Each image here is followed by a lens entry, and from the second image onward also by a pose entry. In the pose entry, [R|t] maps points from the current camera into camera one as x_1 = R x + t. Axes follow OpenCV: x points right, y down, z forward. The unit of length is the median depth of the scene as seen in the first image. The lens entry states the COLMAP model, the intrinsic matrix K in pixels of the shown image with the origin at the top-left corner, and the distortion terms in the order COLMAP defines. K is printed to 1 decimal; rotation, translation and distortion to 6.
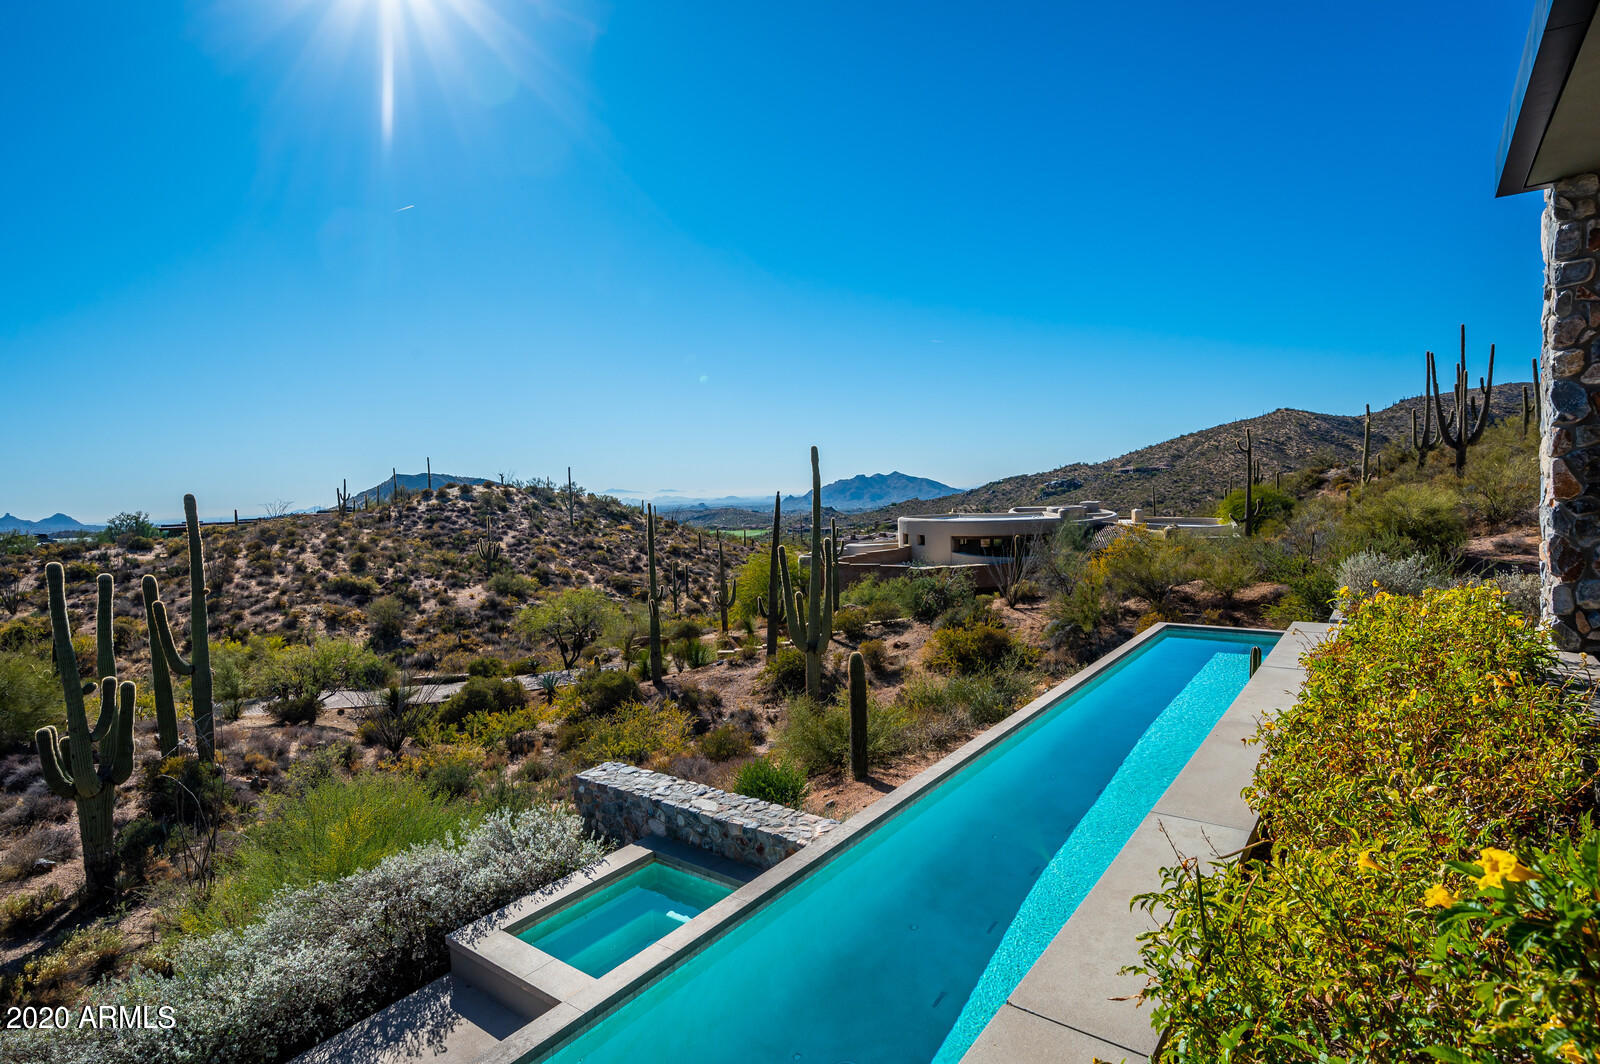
lens RADIAL K [[817.4, 0, 792.2], [0, 817.4, 518.3], [0, 0, 1]] dist [0.001672, -0.000239]
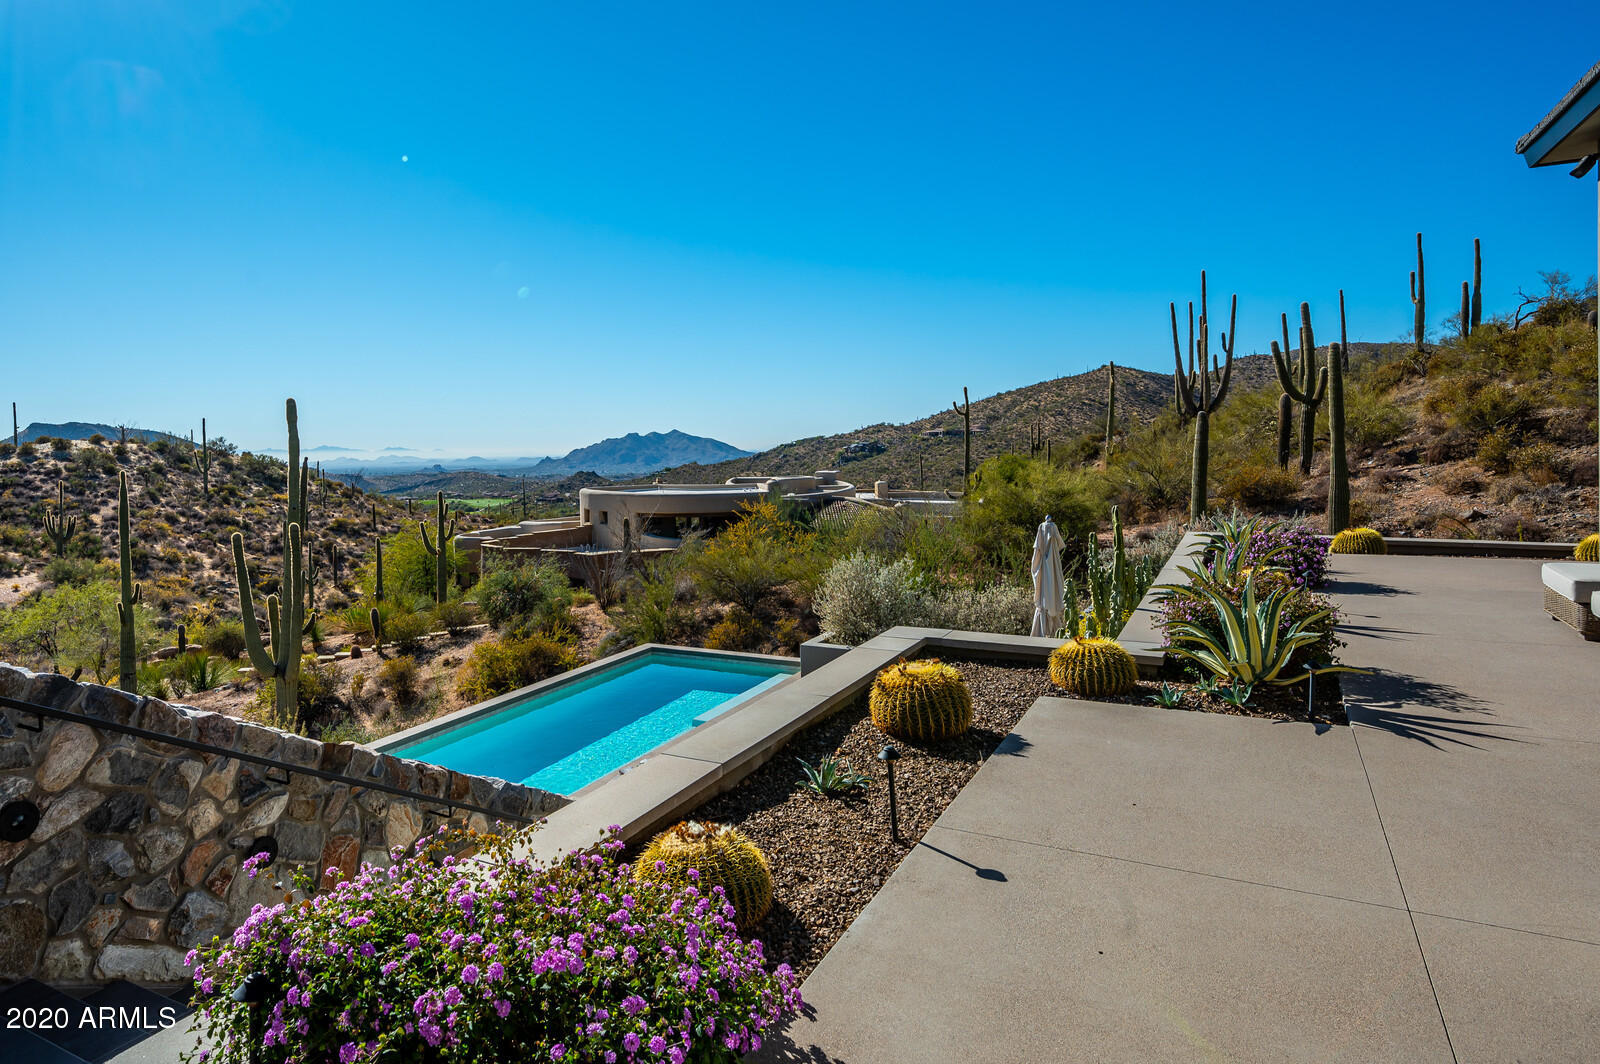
lens RADIAL K [[991.3, 0, 656.3], [0, 991.3, 454.6], [0, 0, 1]] dist [0.000258, 0.001052]
pose [[0.993879, 0.013123, 0.109695, 0.083381], [-0.009715, 0.999455, -0.031539, -0.003850], [-0.110050, 0.030280, 0.993465, 0.022003]]
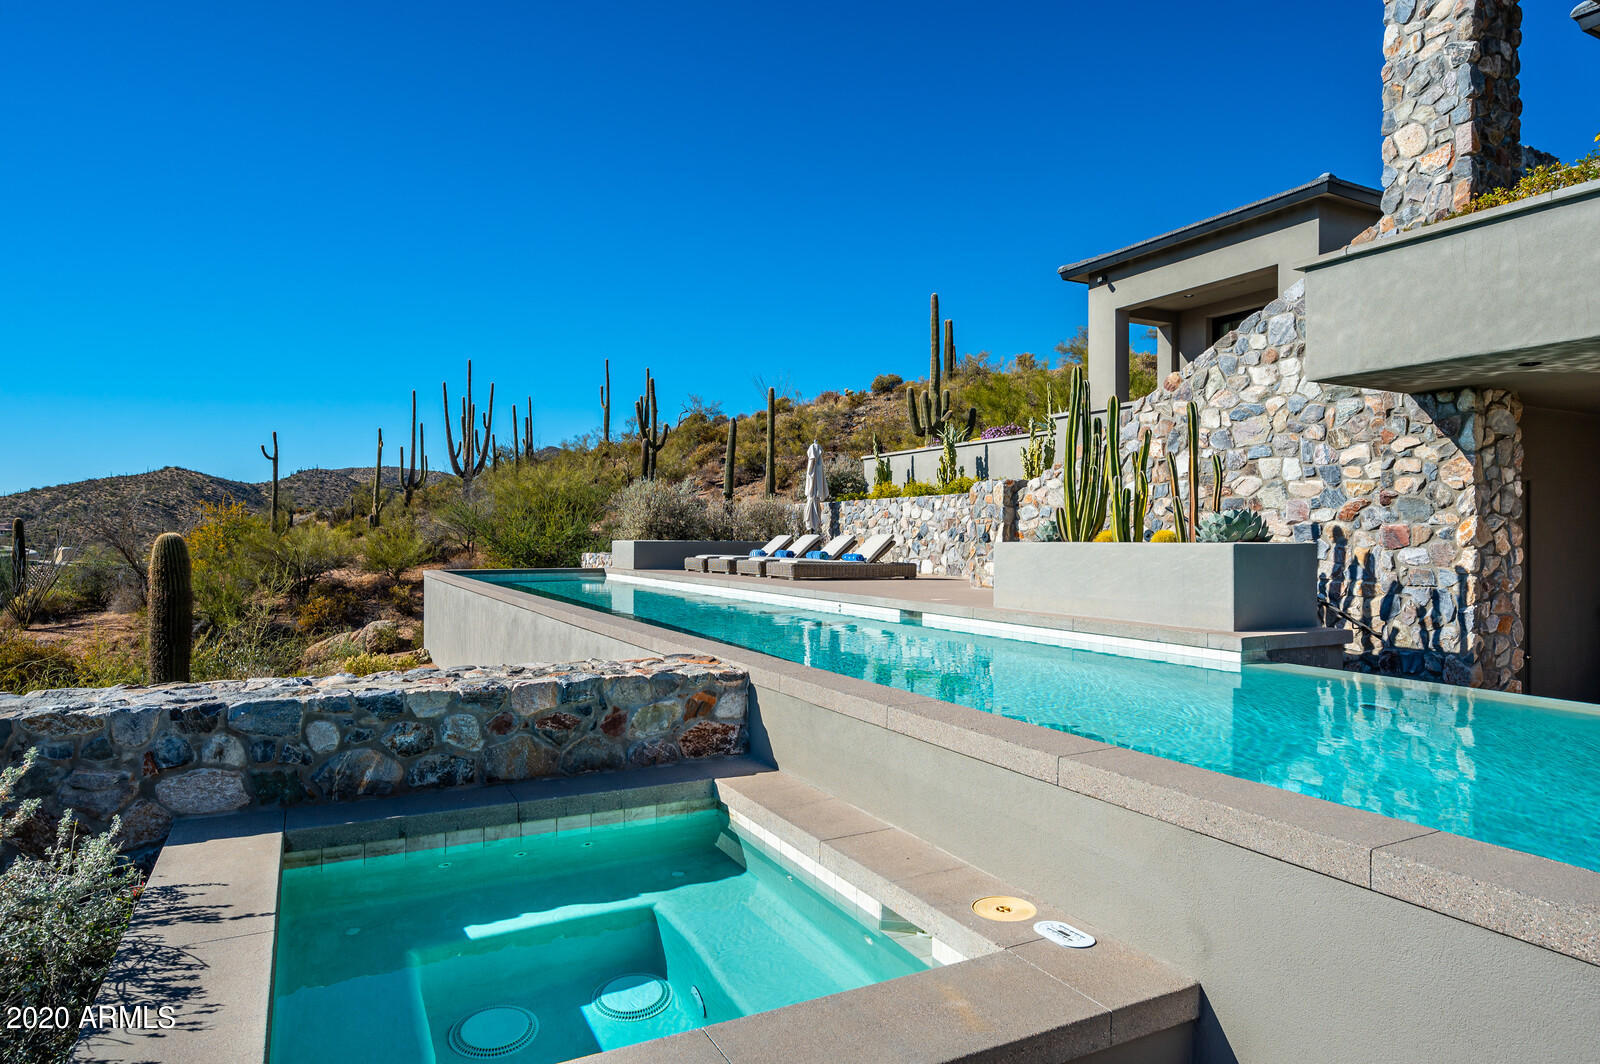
lens RADIAL K [[944.2, 0, 800.0], [0, 944.2, 532.0], [0, 0, 1]] dist [-0.003430, -0.001180]
pose [[0.425640, 0.042323, 0.903902, -0.047071], [0.020532, 0.998197, -0.056407, 0.035136], [-0.904660, 0.042568, 0.424003, 0.073210]]
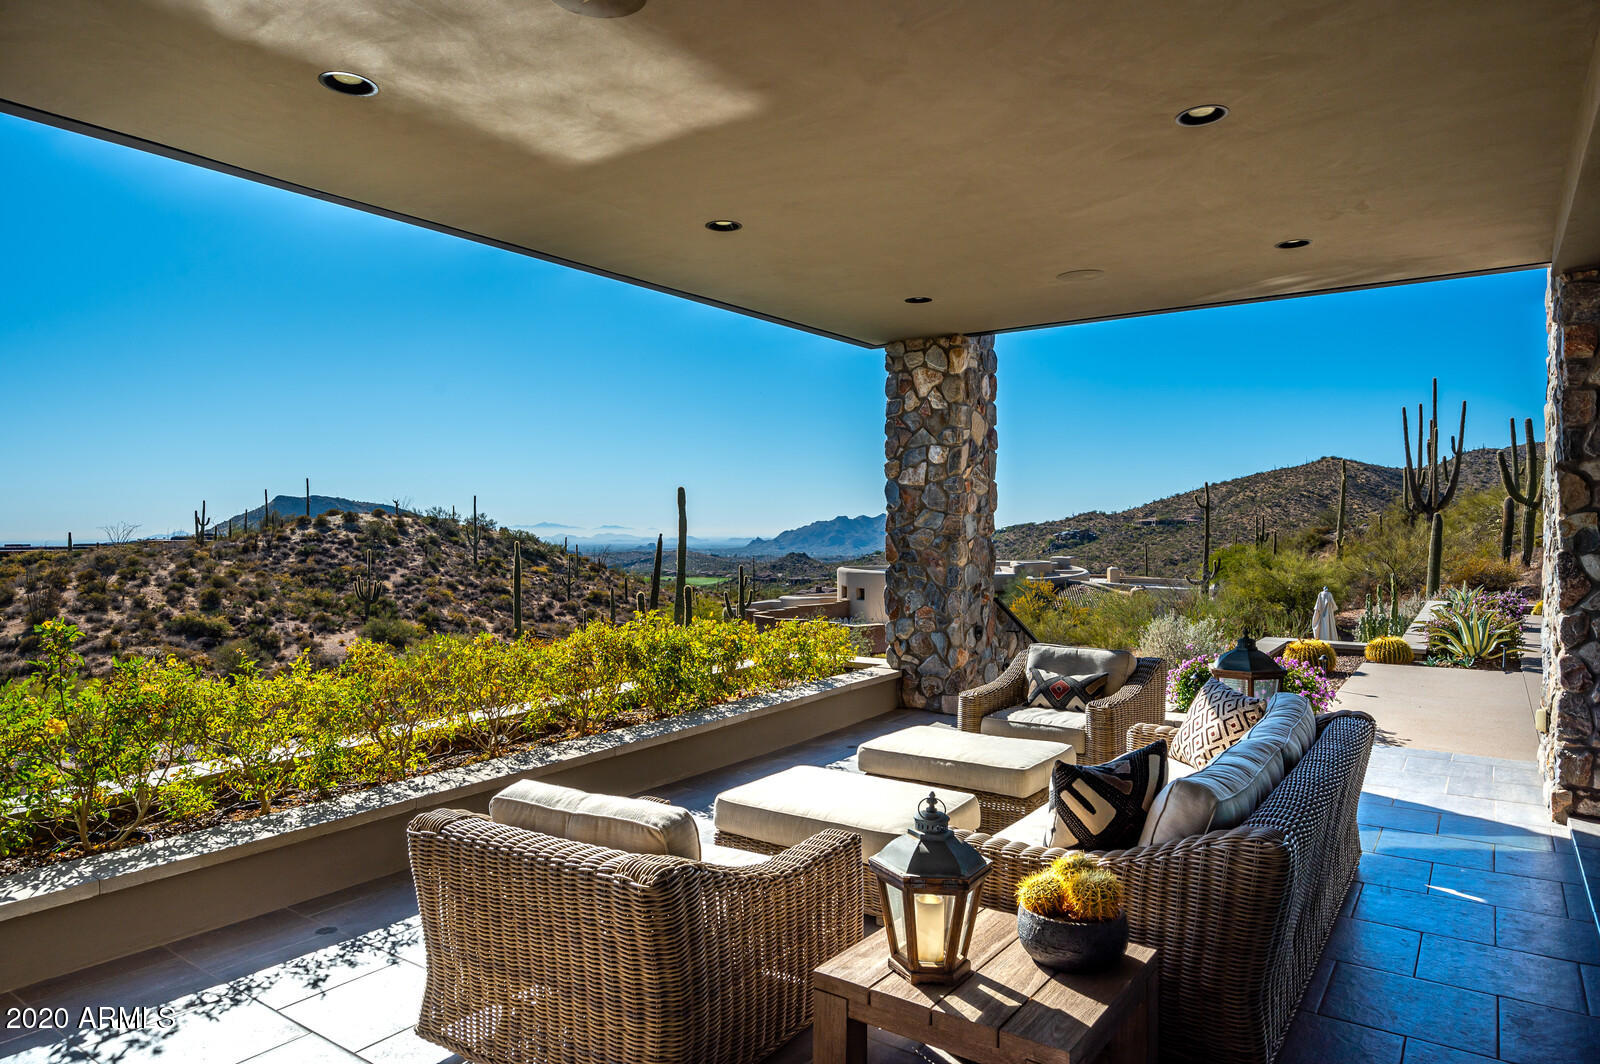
lens RADIAL K [[972.5, 0, 797.2], [0, 972.5, 540.6], [0, 0, 1]] dist [-0.003014, 0.001088]
pose [[0.998643, 0.034135, 0.039326, 0.037939], [-0.033111, 0.999102, -0.026418, -0.000608], [-0.040192, 0.025080, 0.998877, -0.037832]]
